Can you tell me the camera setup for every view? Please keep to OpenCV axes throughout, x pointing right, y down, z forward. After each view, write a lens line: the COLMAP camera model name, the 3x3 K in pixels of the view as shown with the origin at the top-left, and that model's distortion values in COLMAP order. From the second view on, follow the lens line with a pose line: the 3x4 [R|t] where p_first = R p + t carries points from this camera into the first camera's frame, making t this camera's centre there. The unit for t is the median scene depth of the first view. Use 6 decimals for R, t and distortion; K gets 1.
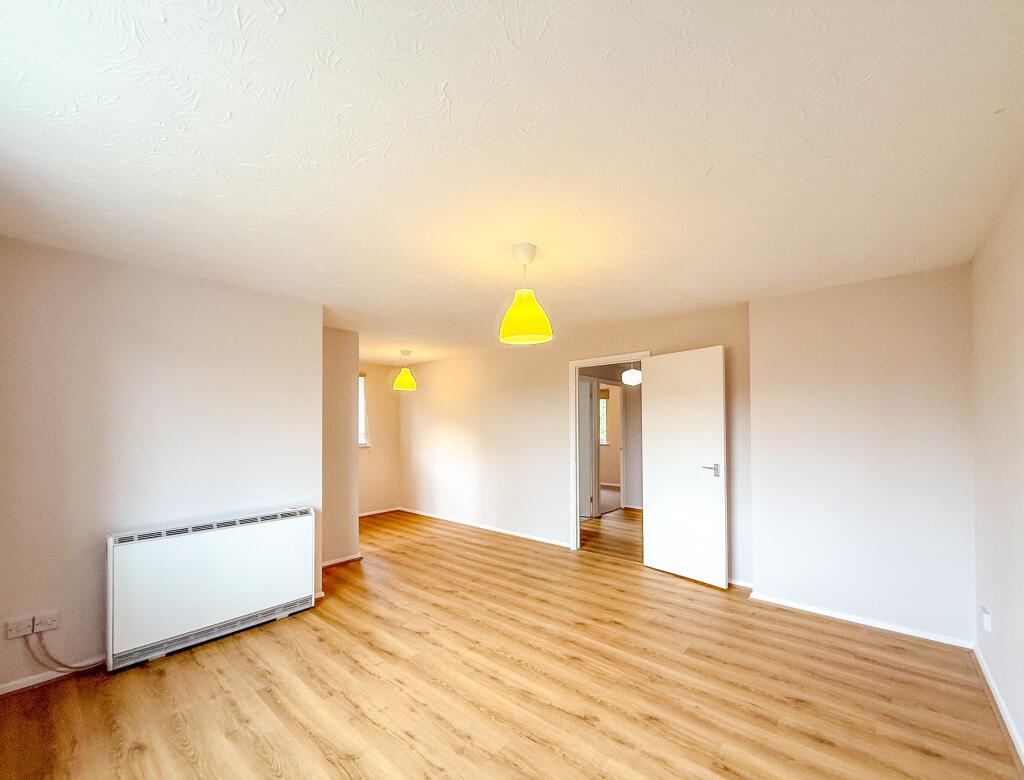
lens RADIAL K [[418.4, 0, 513.8], [0, 418.4, 415.5], [0, 0, 1]] dist [-0.000539, 0.000315]
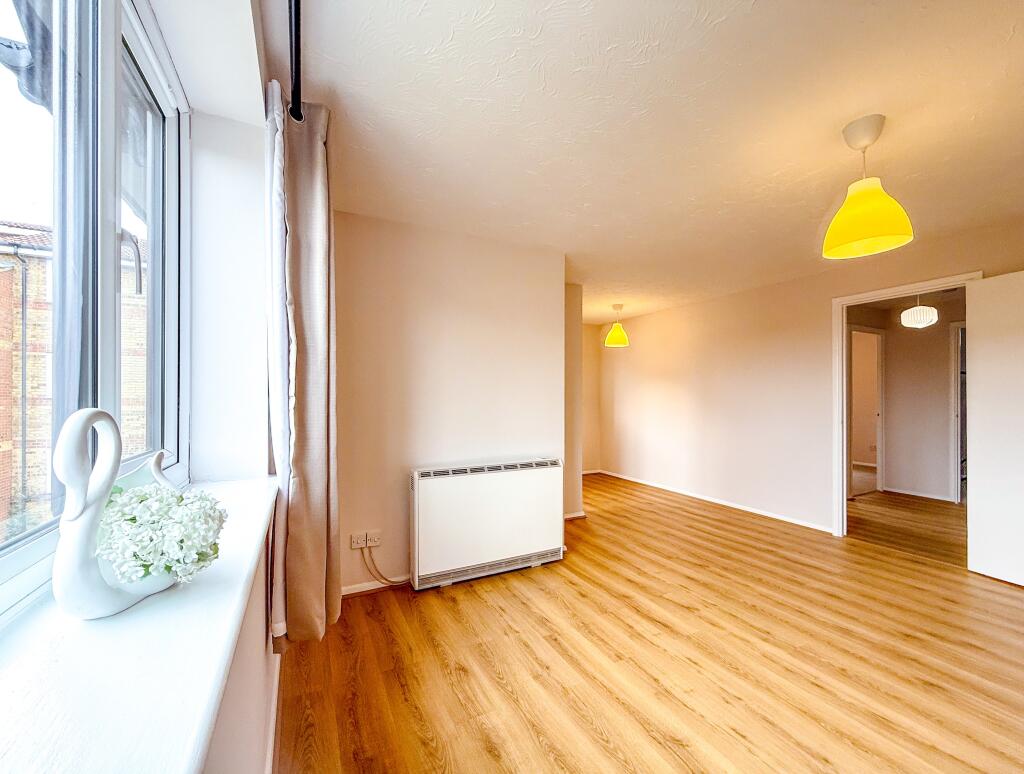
lens RADIAL K [[420.9, 0, 512.0], [0, 420.9, 387.0], [0, 0, 1]] dist [0.000005, -0.000072]
pose [[0.922873, -0.007682, -0.385027, -0.203221], [0.010983, 0.999919, 0.006374, 0.042346], [0.384947, -0.010111, 0.922883, 0.041702]]
